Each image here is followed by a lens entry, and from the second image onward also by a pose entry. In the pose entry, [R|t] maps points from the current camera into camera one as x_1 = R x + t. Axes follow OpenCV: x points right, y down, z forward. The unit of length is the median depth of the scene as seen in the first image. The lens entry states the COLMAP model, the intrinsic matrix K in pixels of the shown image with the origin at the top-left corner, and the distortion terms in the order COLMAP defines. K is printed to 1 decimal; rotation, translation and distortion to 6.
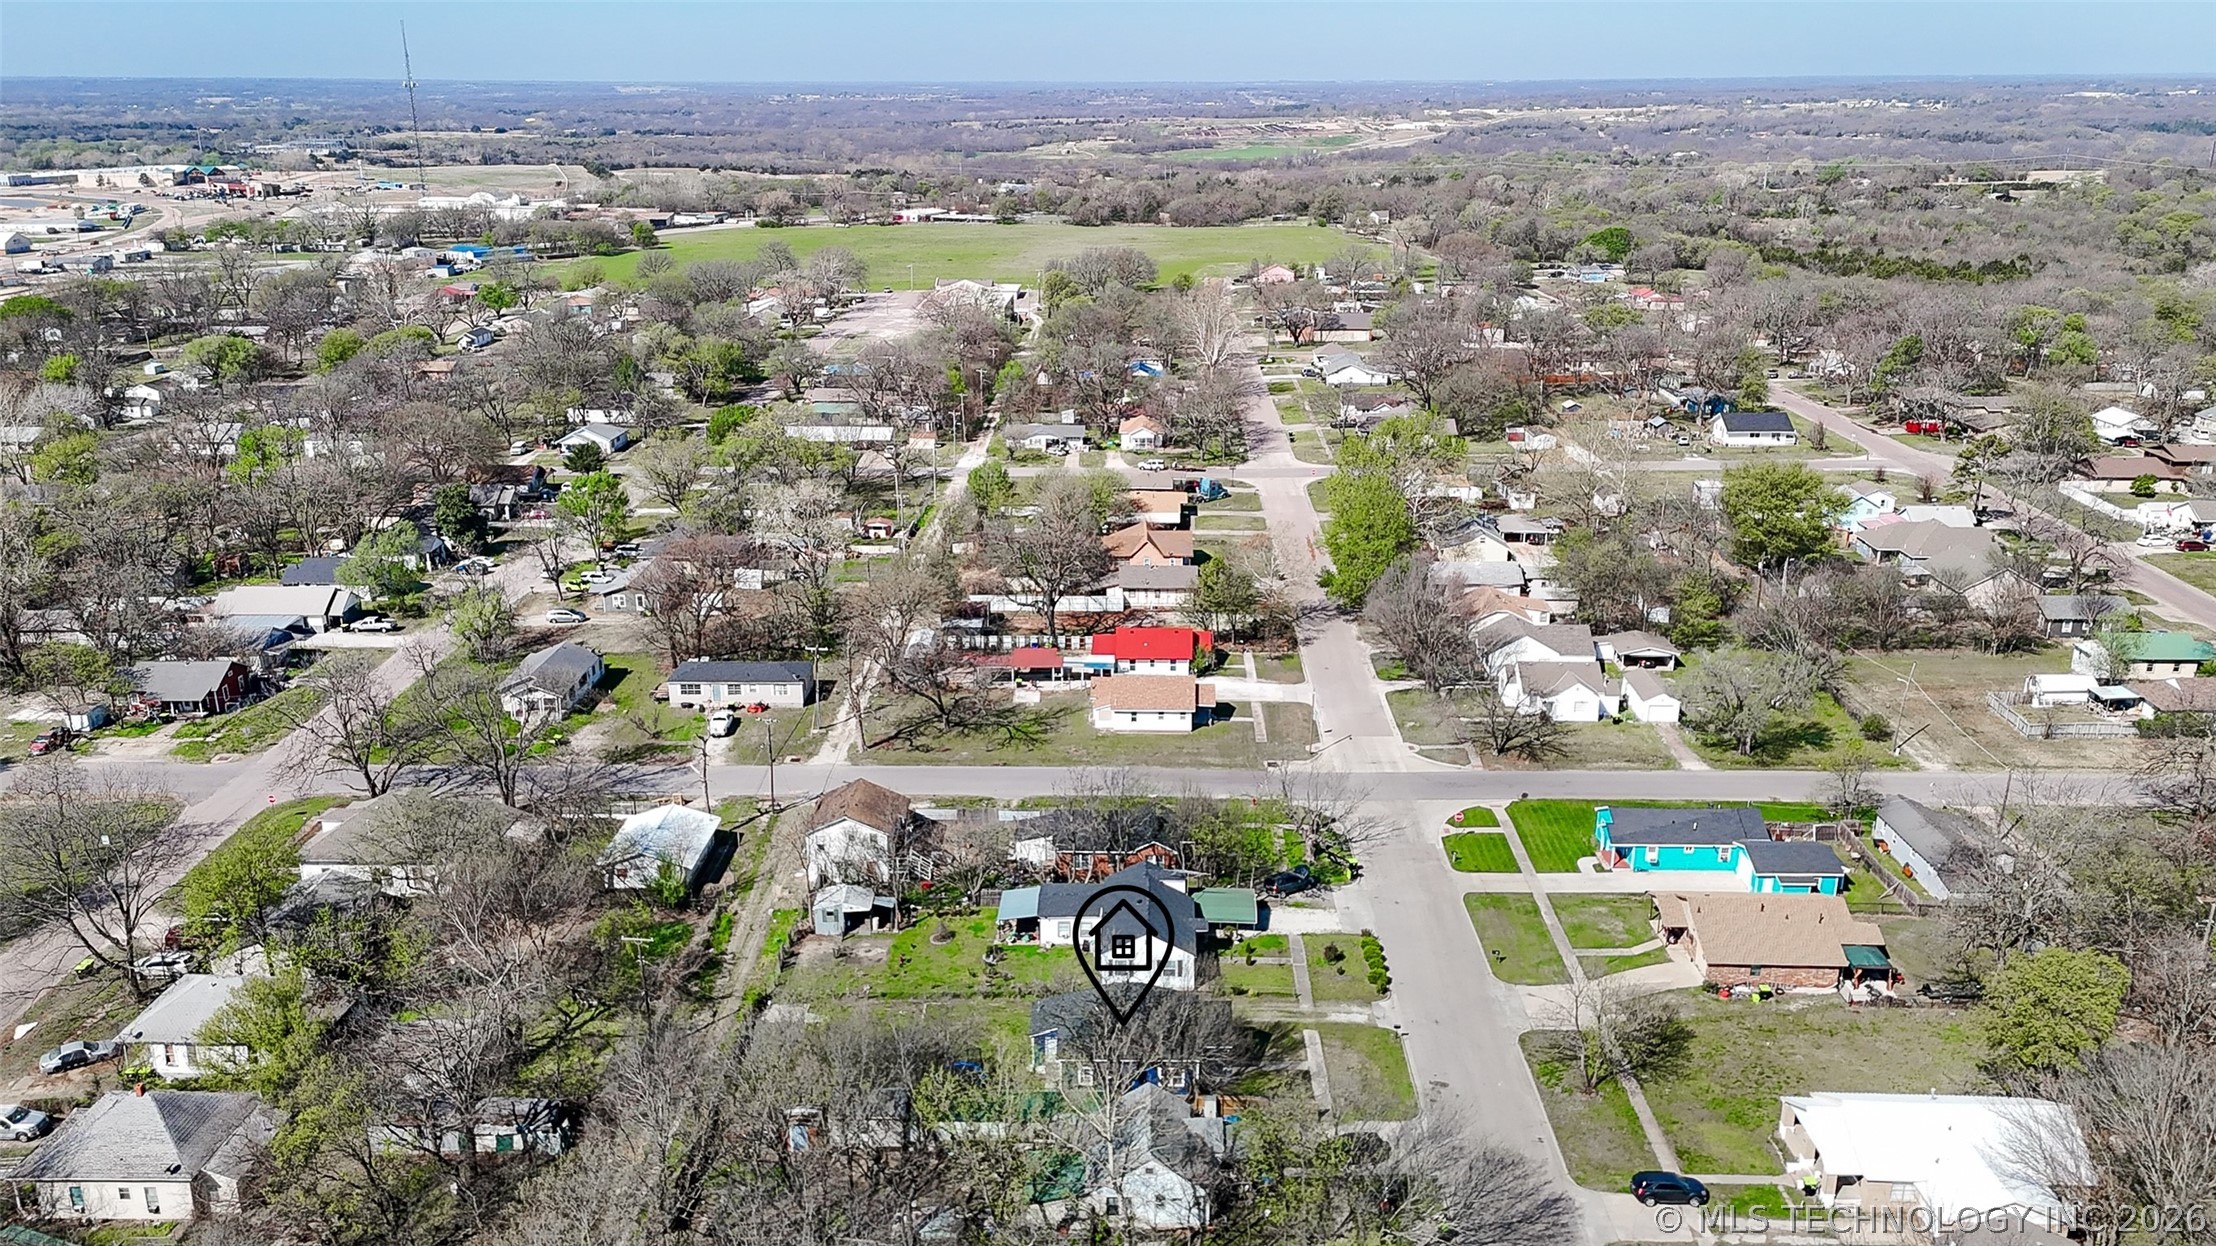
lens RADIAL K [[1715.7, 0, 1084.8], [0, 1715.7, 570.0], [0, 0, 1]] dist [0.095202, -0.121248]
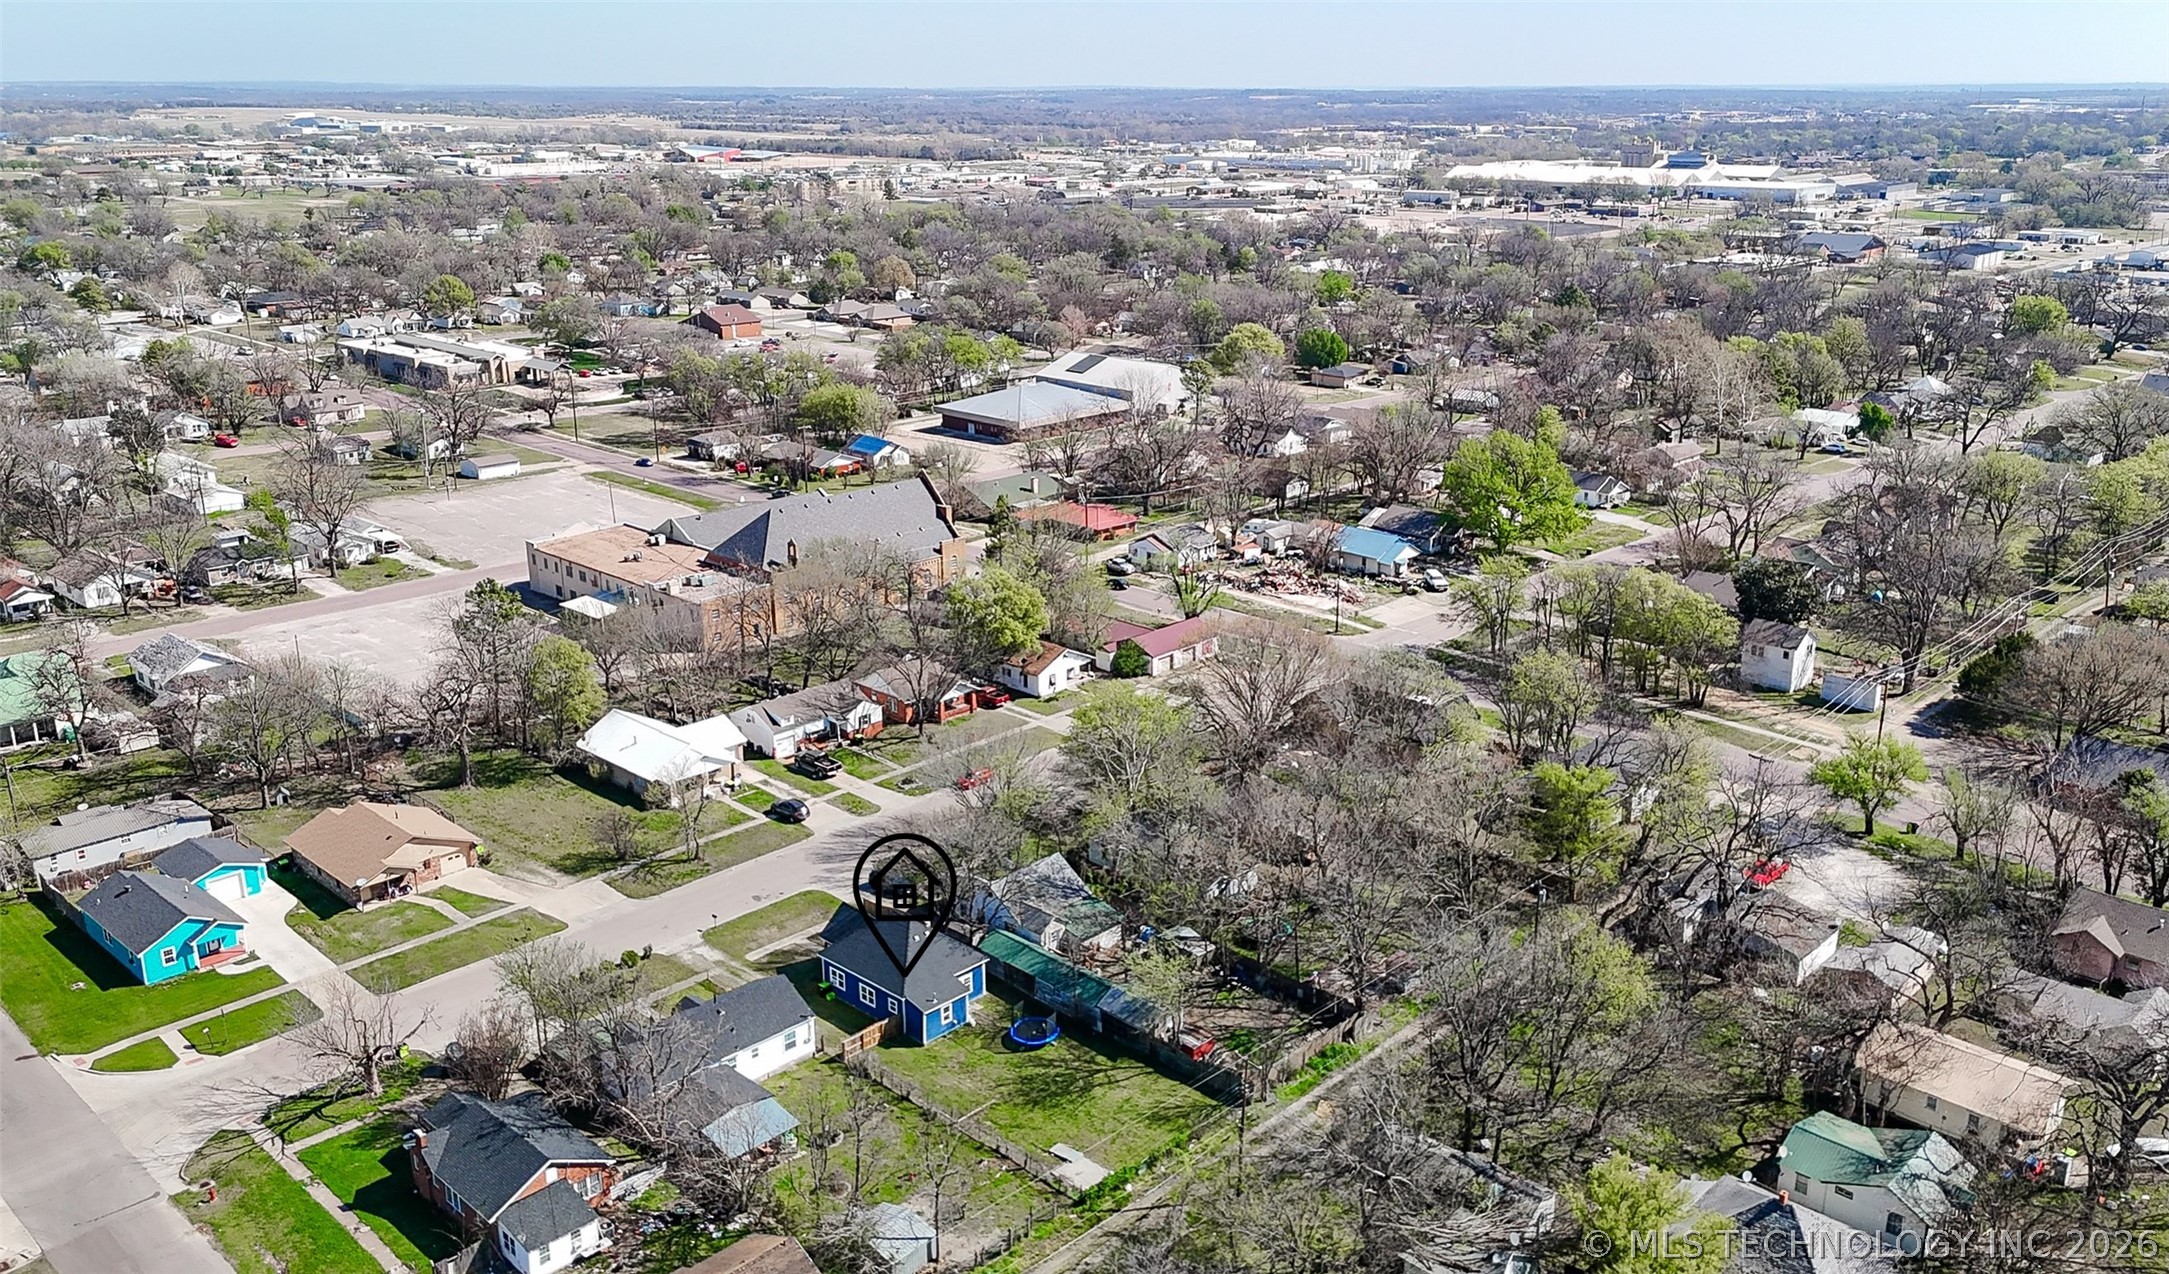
lens RADIAL K [[1719.7, 0, 1157.8], [0, 1719.7, 631.4], [0, 0, 1]] dist [0.059638, -0.004199]
pose [[-0.765753, -0.188942, 0.614755, -0.474557], [0.180406, 0.854390, 0.487310, -0.266184], [-0.617314, 0.484064, -0.620165, 0.974668]]
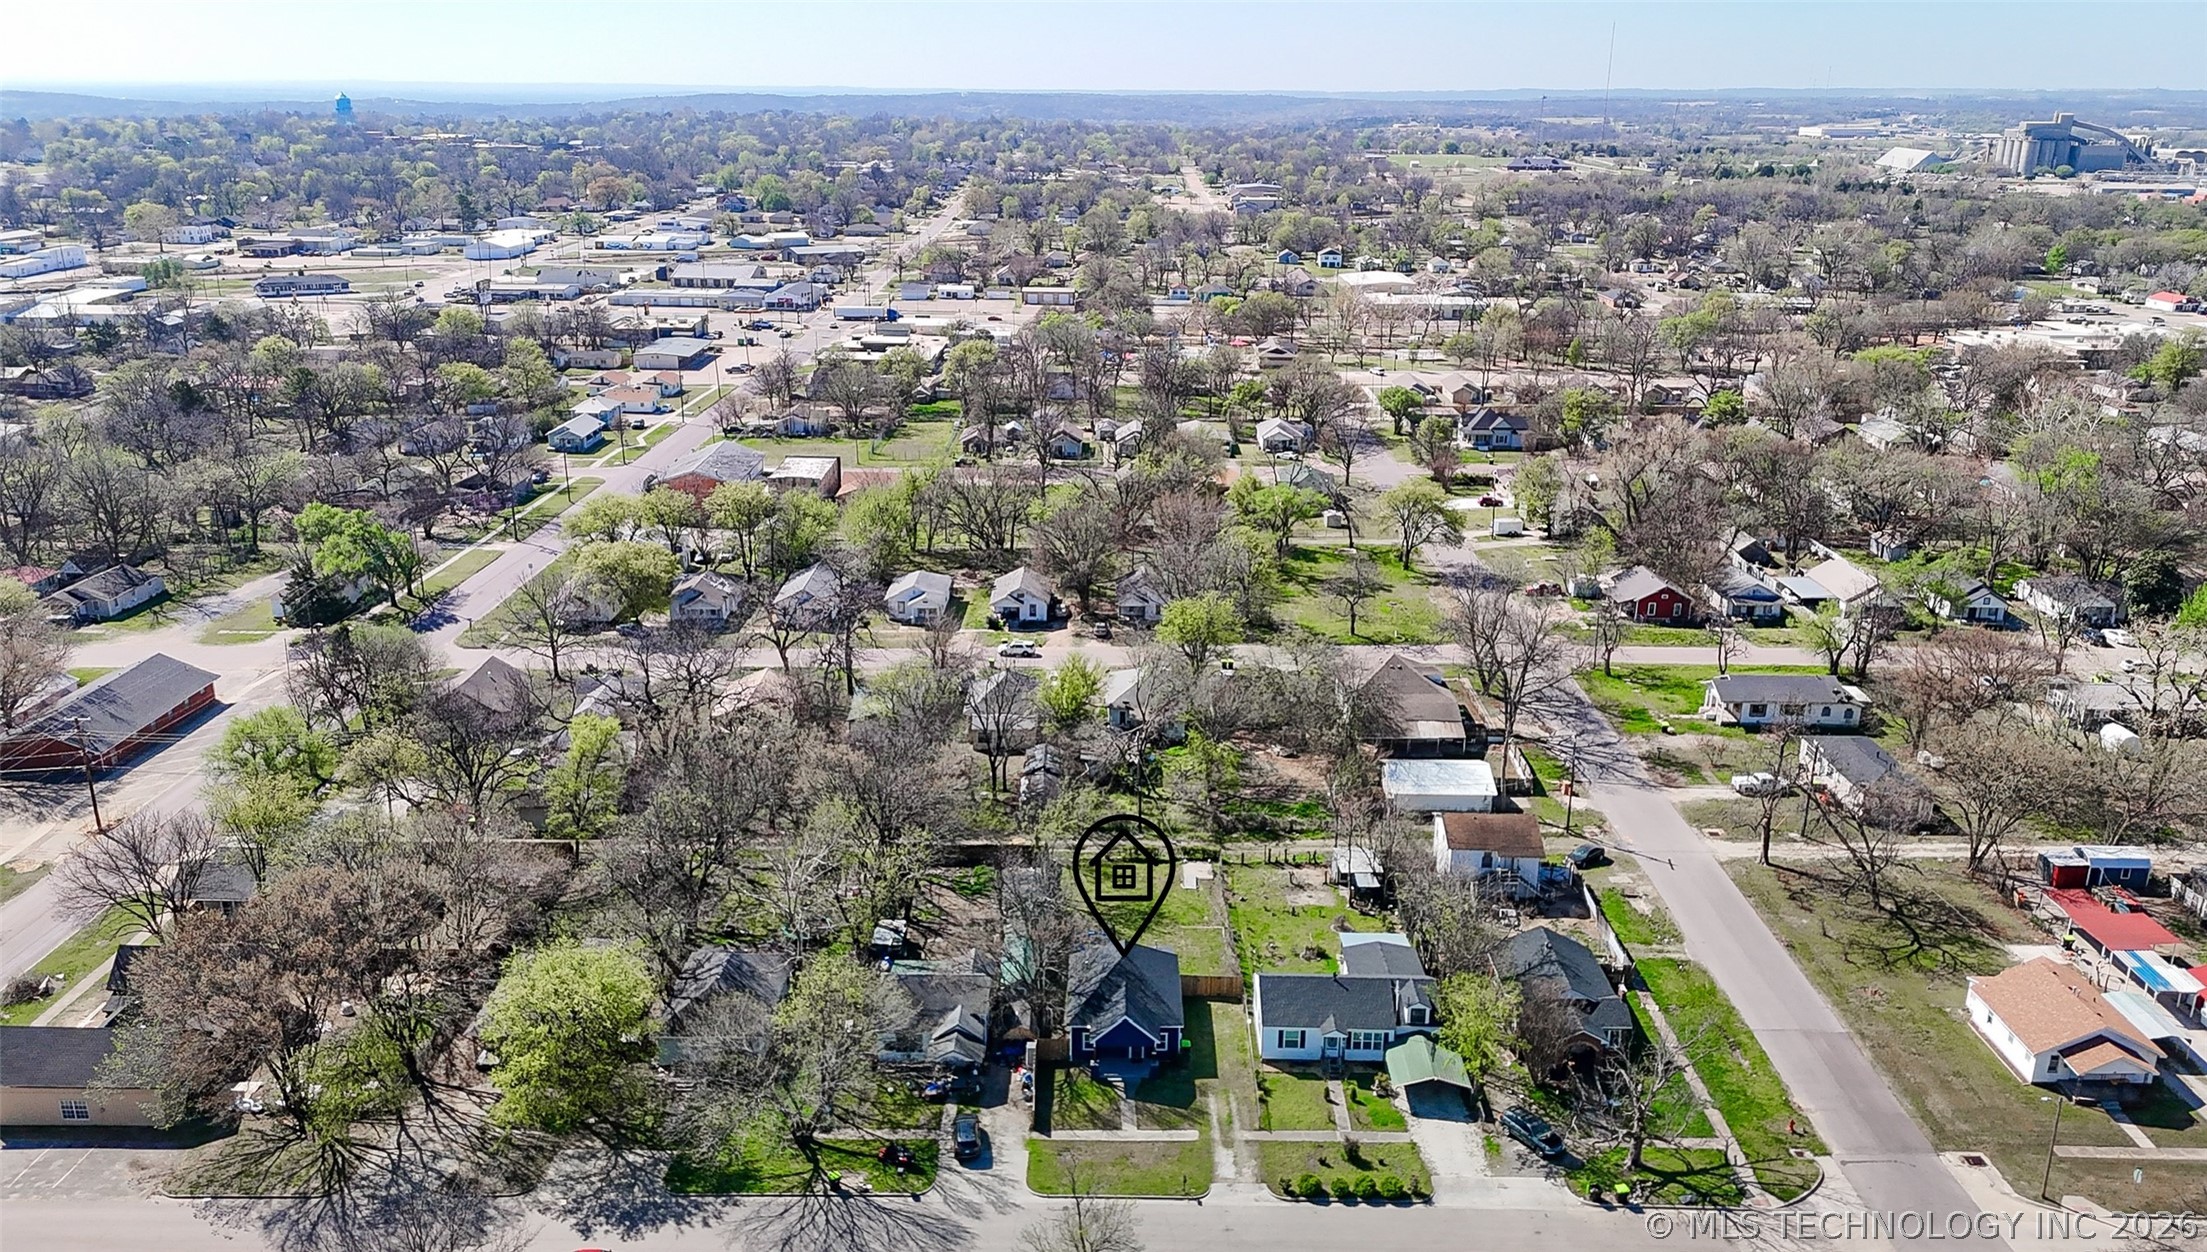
lens RADIAL K [[1620.9, 0, 1103.5], [0, 1620.9, 626.0], [0, 0, 1]] dist [0.043939, -0.005640]
pose [[0.030832, 0.316788, -0.947995, 0.588266], [-0.286560, 0.911433, 0.295250, -0.148143], [0.957566, 0.262554, 0.118880, 0.539870]]
